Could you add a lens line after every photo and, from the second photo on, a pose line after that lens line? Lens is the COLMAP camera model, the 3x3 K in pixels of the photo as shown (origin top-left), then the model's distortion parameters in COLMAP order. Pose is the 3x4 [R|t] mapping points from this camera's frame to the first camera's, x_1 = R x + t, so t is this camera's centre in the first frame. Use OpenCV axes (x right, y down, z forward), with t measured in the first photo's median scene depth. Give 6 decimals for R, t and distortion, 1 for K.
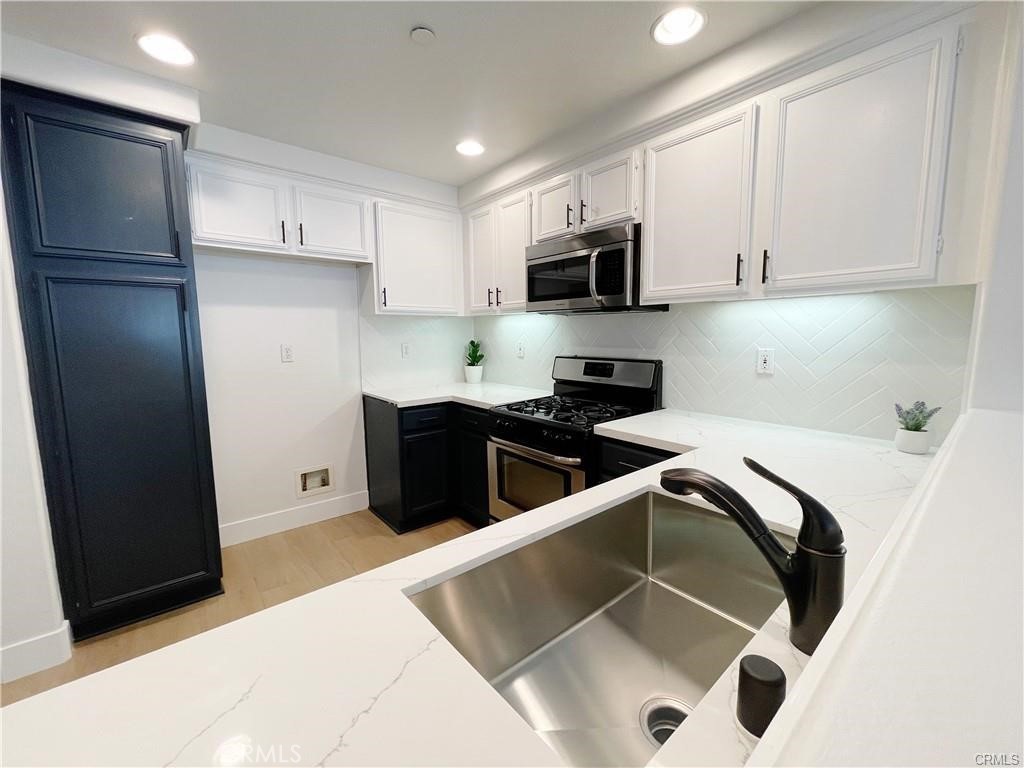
lens RADIAL K [[413.5, 0, 513.1], [0, 413.5, 380.2], [0, 0, 1]] dist [-0.002166, -0.000039]
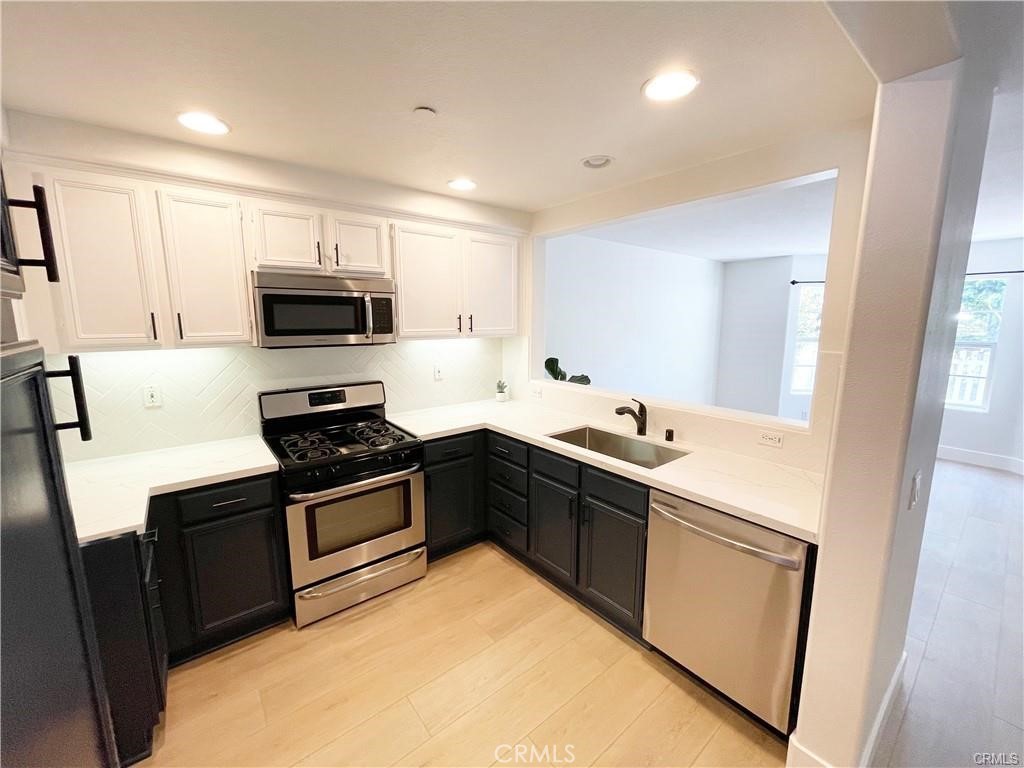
lens RADIAL K [[413.5, 0, 513.1], [0, 413.5, 380.2], [0, 0, 1]] dist [-0.002166, -0.000039]
pose [[0.022927, -0.145995, 0.989020, -0.846558], [0.113306, 0.983285, 0.142522, -0.171778], [-0.993296, 0.108794, 0.039086, 0.492616]]
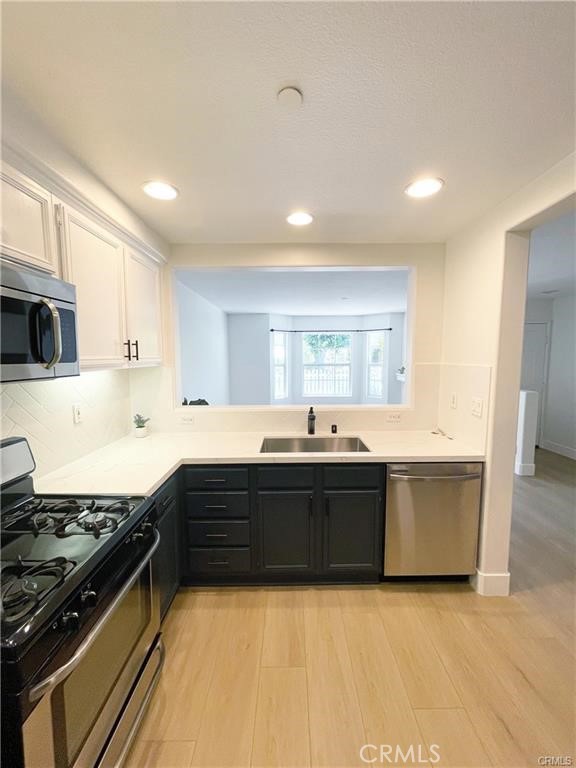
lens RADIAL K [[310.1, 0, 291.3], [0, 310.1, 385.0], [0, 0, 1]] dist [-0.002166, -0.000039]
pose [[-0.765000, -0.052413, 0.641894, -0.430939], [0.082306, 0.980554, 0.178157, -0.199839], [-0.638750, 0.189122, -0.745810, 1.006716]]
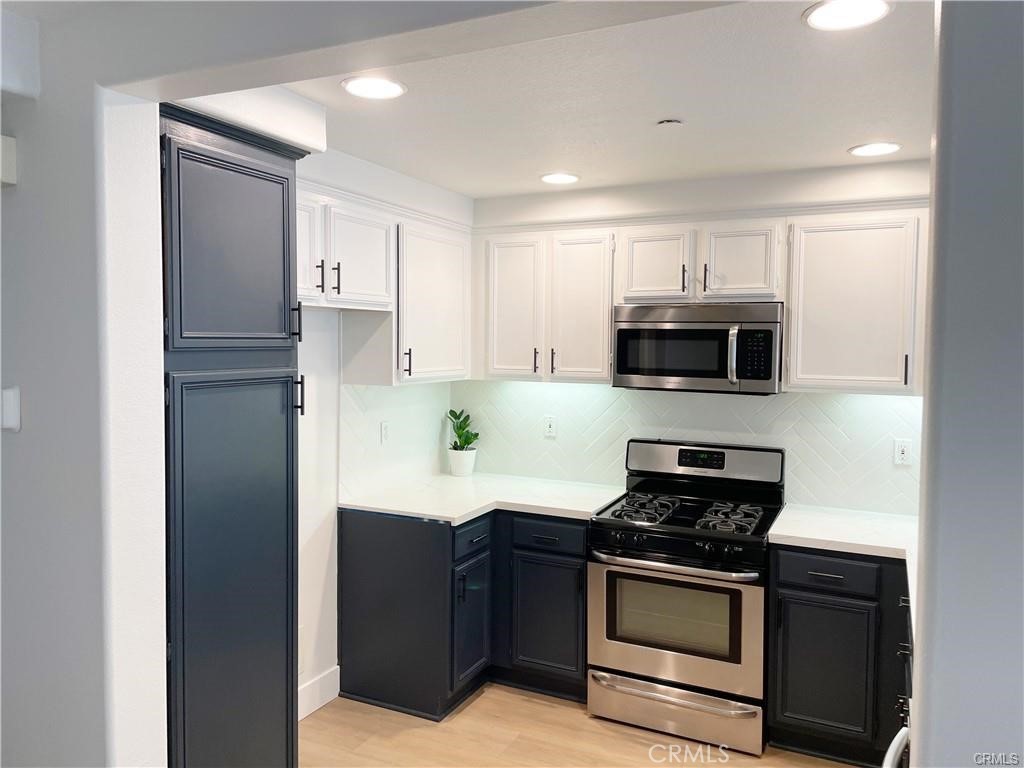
lens RADIAL K [[768.6, 0, 510.6], [0, 768.6, 372.2], [0, 0, 1]] dist [0.048135, -0.002075]
pose [[0.912142, -0.001607, 0.409870, -0.771935], [0.029632, 0.997634, -0.062031, -0.115317], [-0.408801, 0.068727, 0.910032, -0.240124]]
